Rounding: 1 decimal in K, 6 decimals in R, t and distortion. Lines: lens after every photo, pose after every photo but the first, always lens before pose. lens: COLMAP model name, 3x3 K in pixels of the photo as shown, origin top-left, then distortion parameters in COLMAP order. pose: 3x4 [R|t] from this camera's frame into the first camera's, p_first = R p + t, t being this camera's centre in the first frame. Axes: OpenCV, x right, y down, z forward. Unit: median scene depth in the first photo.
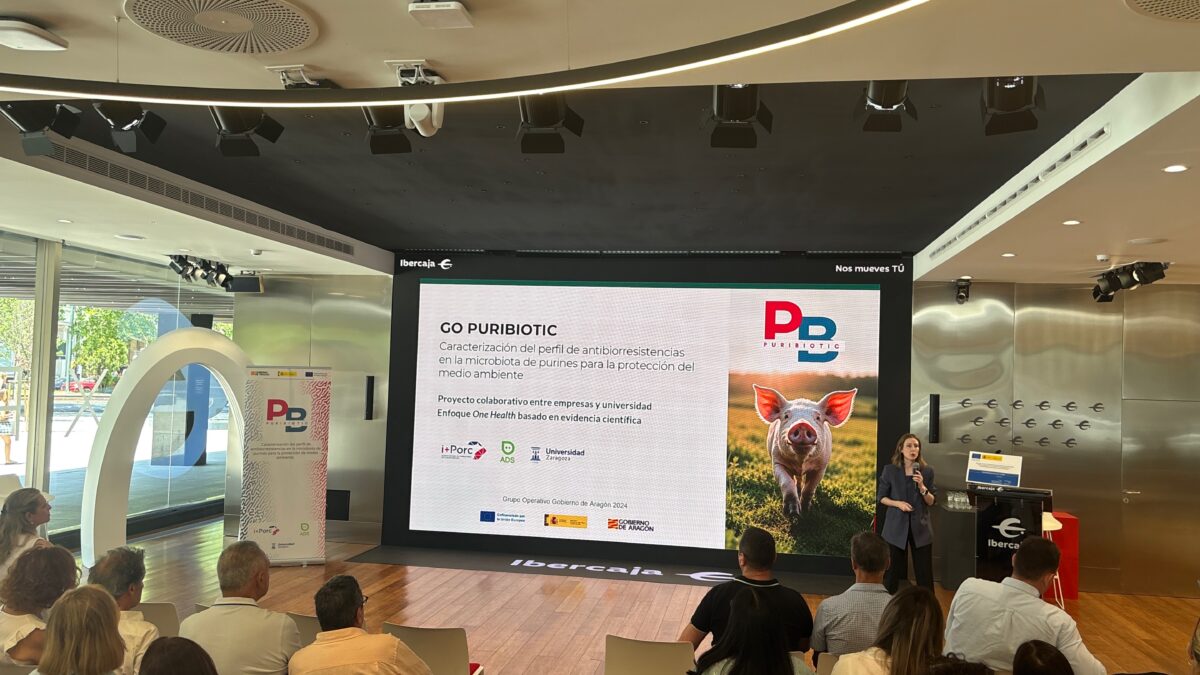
lens RADIAL K [[917.0, 0, 604.9], [0, 917.0, 332.6], [0, 0, 1]] dist [0.024996, -0.007306]
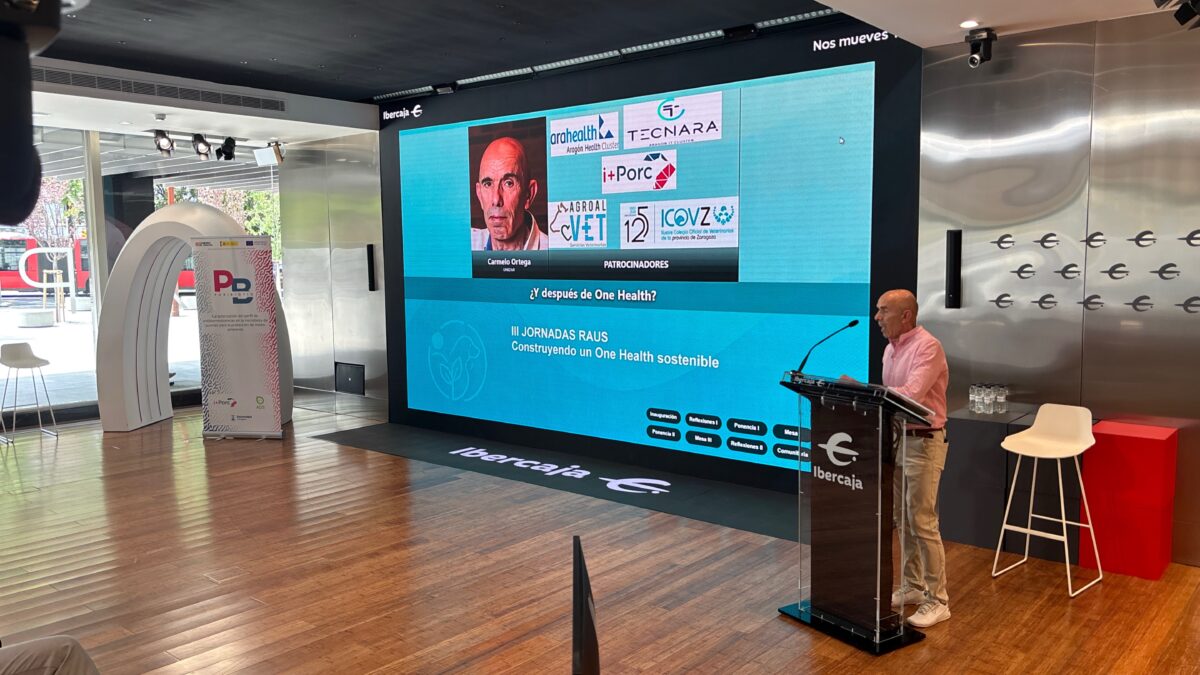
lens RADIAL K [[917.0, 0, 608.6], [0, 917.0, 335.2], [0, 0, 1]] dist [0.024996, -0.007306]
pose [[0.867605, 0.004526, -0.497234, 0.470474], [0.061677, 0.991257, 0.116641, 0.051218], [0.493414, -0.131866, 0.859740, 0.348583]]
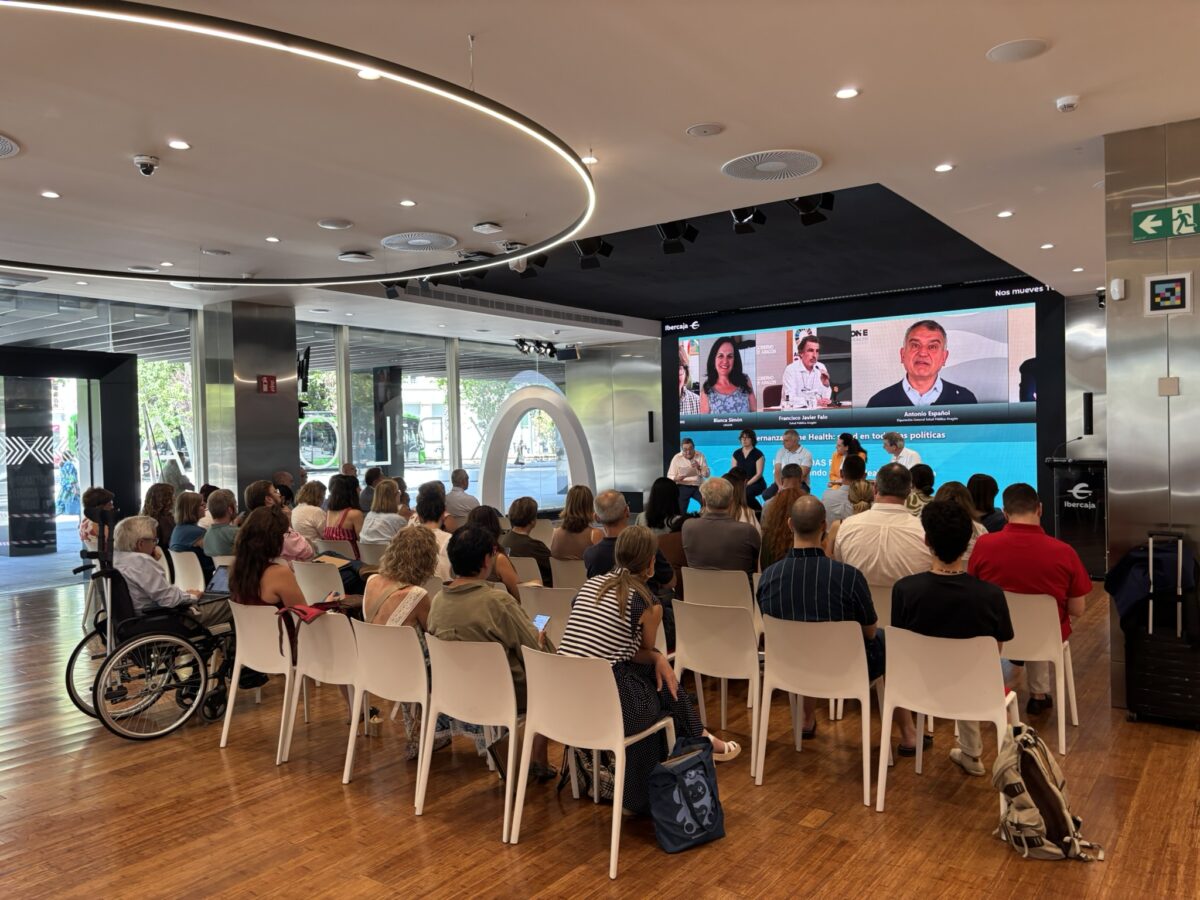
lens RADIAL K [[894.5, 0, 591.1], [0, 894.5, 456.3], [0, 0, 1]] dist [0.022452, 0.000095]
pose [[0.889315, -0.040868, -0.455465, 0.319655], [0.073402, 0.995841, 0.053965, 0.039766], [0.451365, -0.081423, 0.888617, -0.294082]]
